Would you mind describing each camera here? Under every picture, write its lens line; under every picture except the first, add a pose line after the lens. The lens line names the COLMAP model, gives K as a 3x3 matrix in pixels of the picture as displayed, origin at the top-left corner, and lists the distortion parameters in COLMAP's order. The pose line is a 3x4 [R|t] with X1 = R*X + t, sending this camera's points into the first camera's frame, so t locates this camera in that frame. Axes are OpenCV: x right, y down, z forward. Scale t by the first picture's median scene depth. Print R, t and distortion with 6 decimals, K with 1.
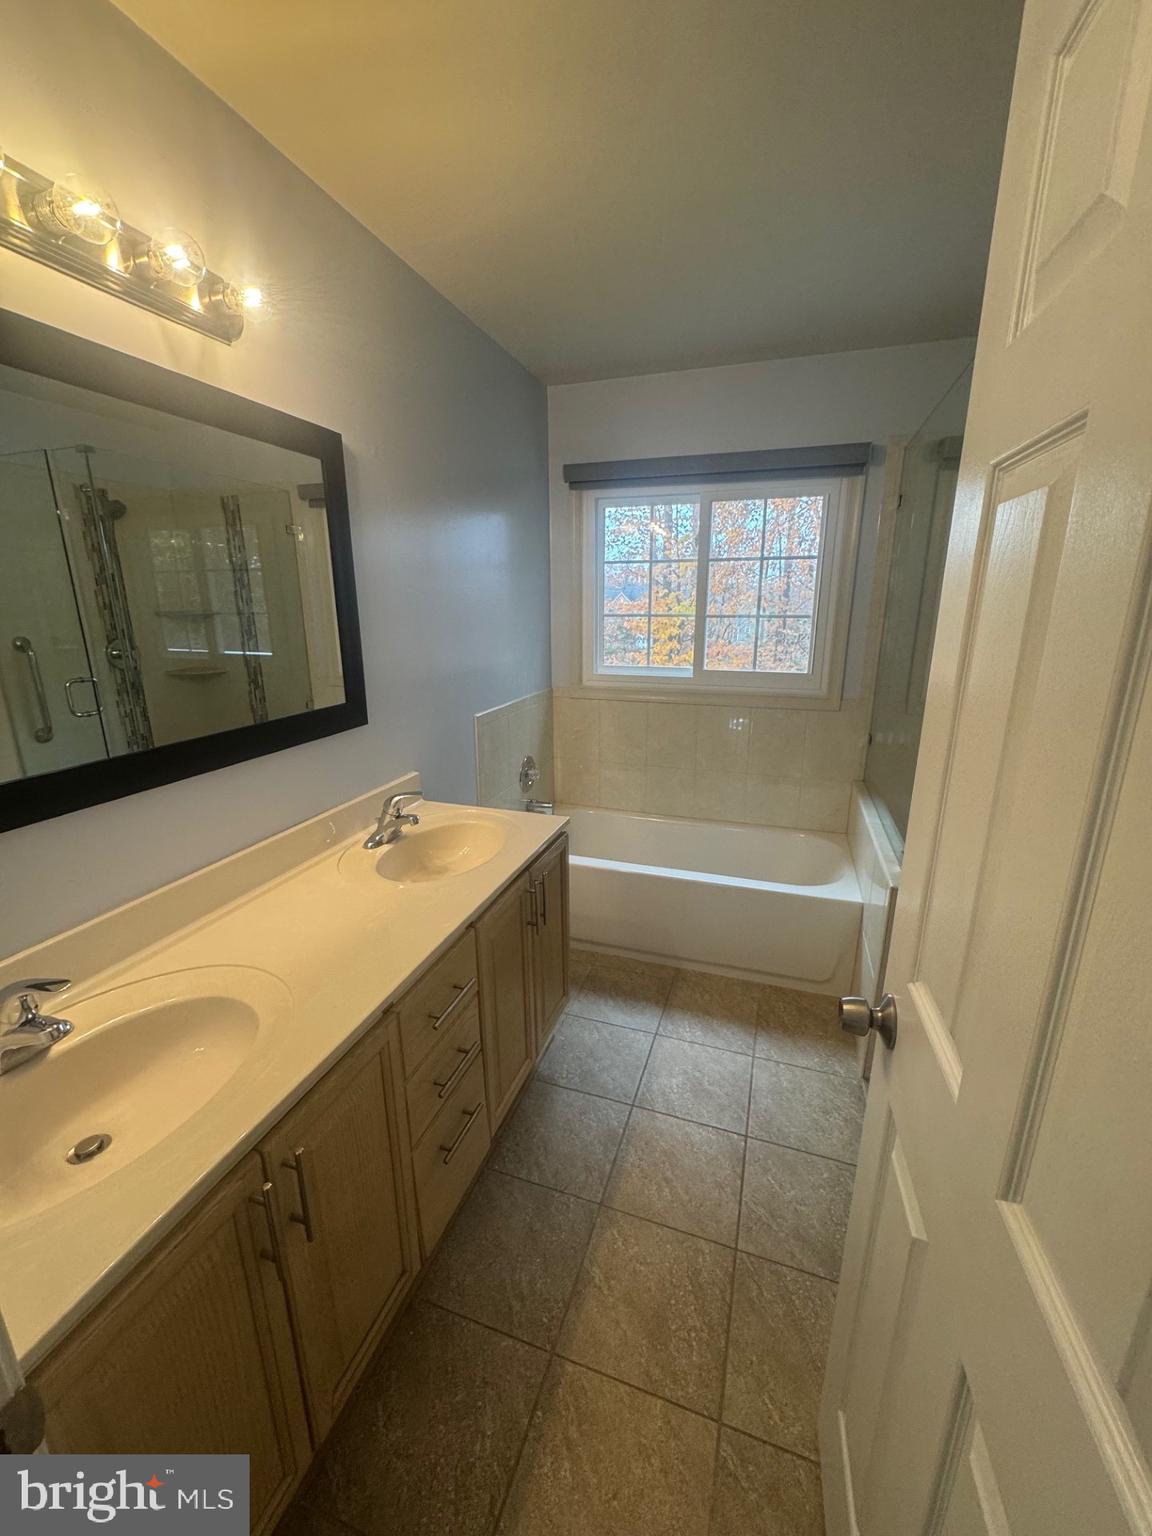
lens RADIAL K [[611.6, 0, 577.7], [0, 611.6, 769.4], [0, 0, 1]] dist [-0.001743, -0.000187]
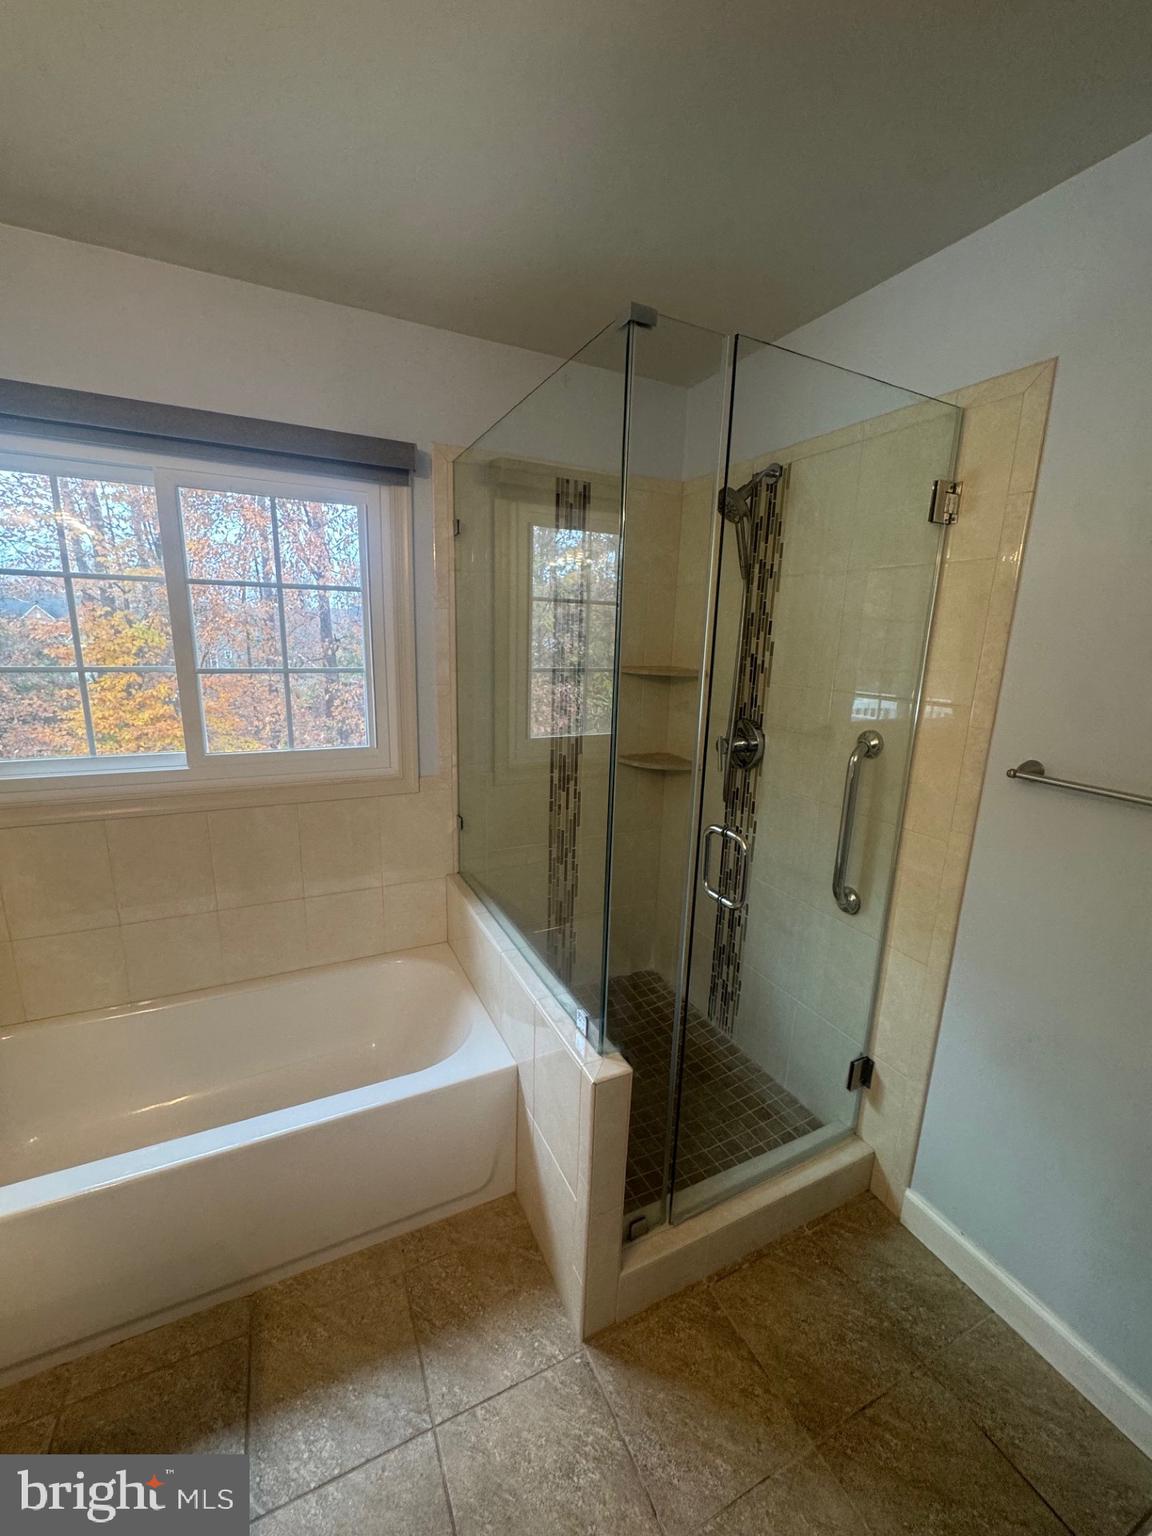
lens RADIAL K [[611.6, 0, 577.0], [0, 611.6, 762.6], [0, 0, 1]] dist [-0.001743, -0.000187]
pose [[0.711477, -0.128448, 0.690871, 0.043637], [0.159374, 0.987028, 0.019382, -0.107310], [-0.684398, 0.096317, 0.722719, 0.291527]]
